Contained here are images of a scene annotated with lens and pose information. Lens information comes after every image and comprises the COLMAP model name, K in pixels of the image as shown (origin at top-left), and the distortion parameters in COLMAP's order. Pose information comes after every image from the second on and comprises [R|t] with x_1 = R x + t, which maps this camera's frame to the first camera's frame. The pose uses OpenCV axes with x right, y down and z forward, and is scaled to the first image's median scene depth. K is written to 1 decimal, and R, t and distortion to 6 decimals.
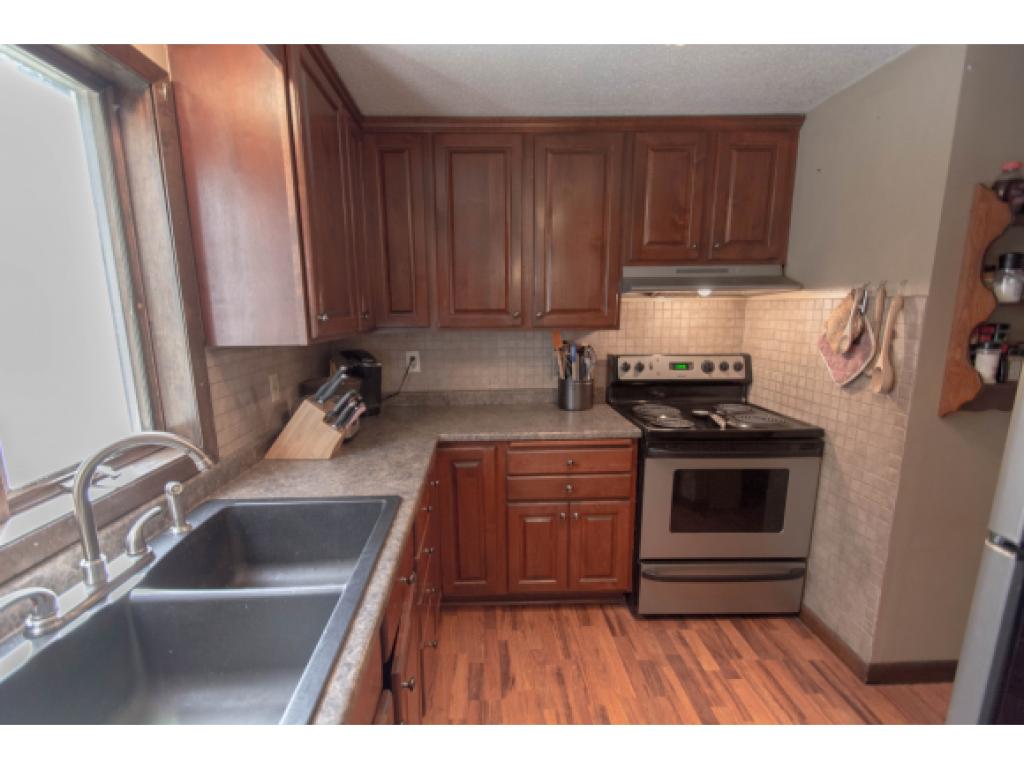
lens RADIAL K [[458.9, 0, 491.2], [0, 458.9, 392.1], [0, 0, 1]] dist [0.008622, -0.001701]
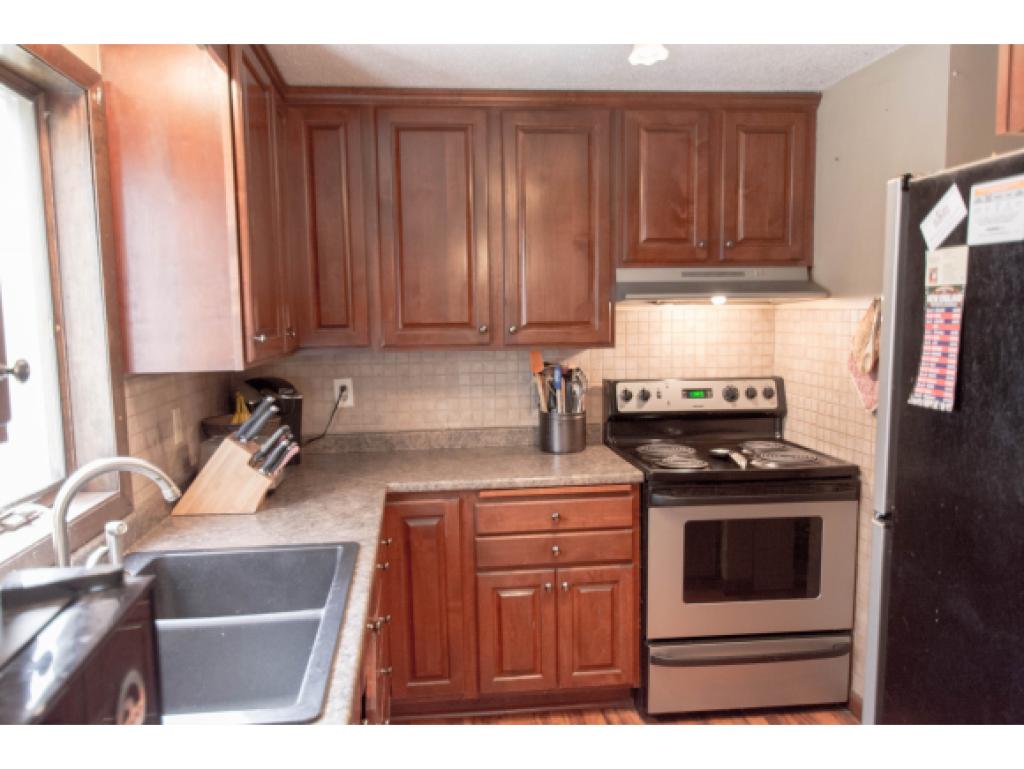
lens RADIAL K [[768.8, 0, 507.6], [0, 768.8, 387.4], [0, 0, 1]] dist [-0.000511, 0.005625]
pose [[0.995407, -0.013577, 0.094765, -0.030248], [0.021099, 0.996664, -0.078838, 0.034342], [-0.093379, 0.080475, 0.992373, -0.304174]]
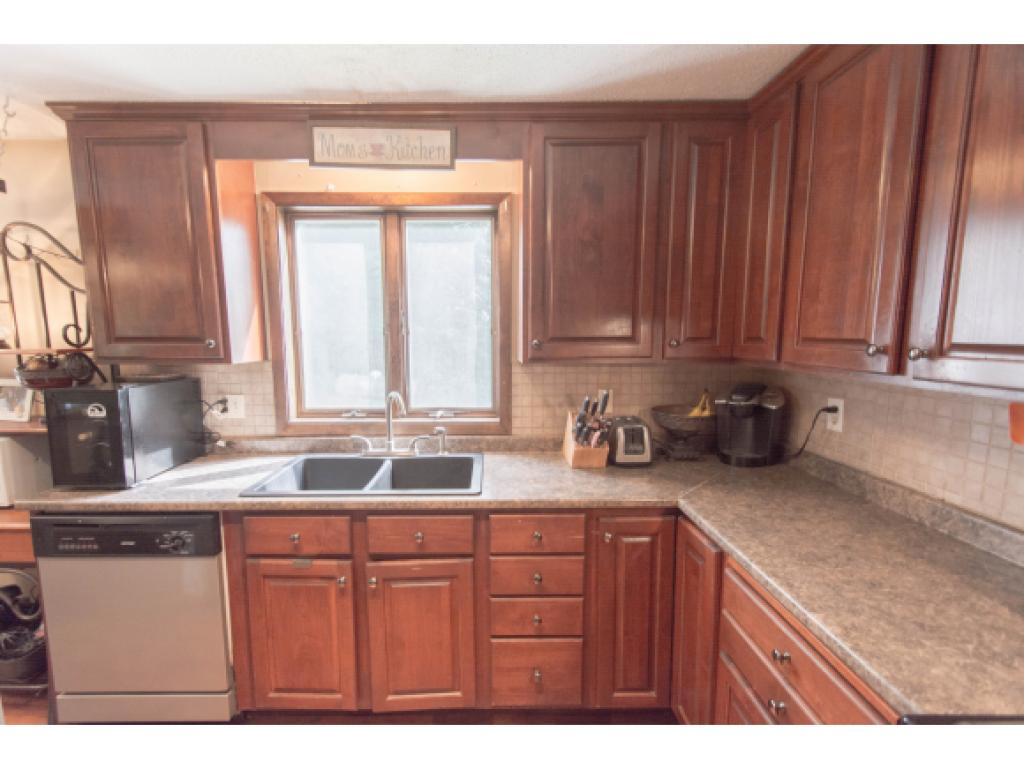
lens RADIAL K [[458.9, 0, 506.0], [0, 458.9, 389.0], [0, 0, 1]] dist [0.008622, -0.001701]
pose [[-0.011570, 0.131575, -0.991239, 0.588694], [-0.174933, 0.975751, 0.131561, -0.128853], [0.984512, 0.174922, 0.011728, 0.630513]]
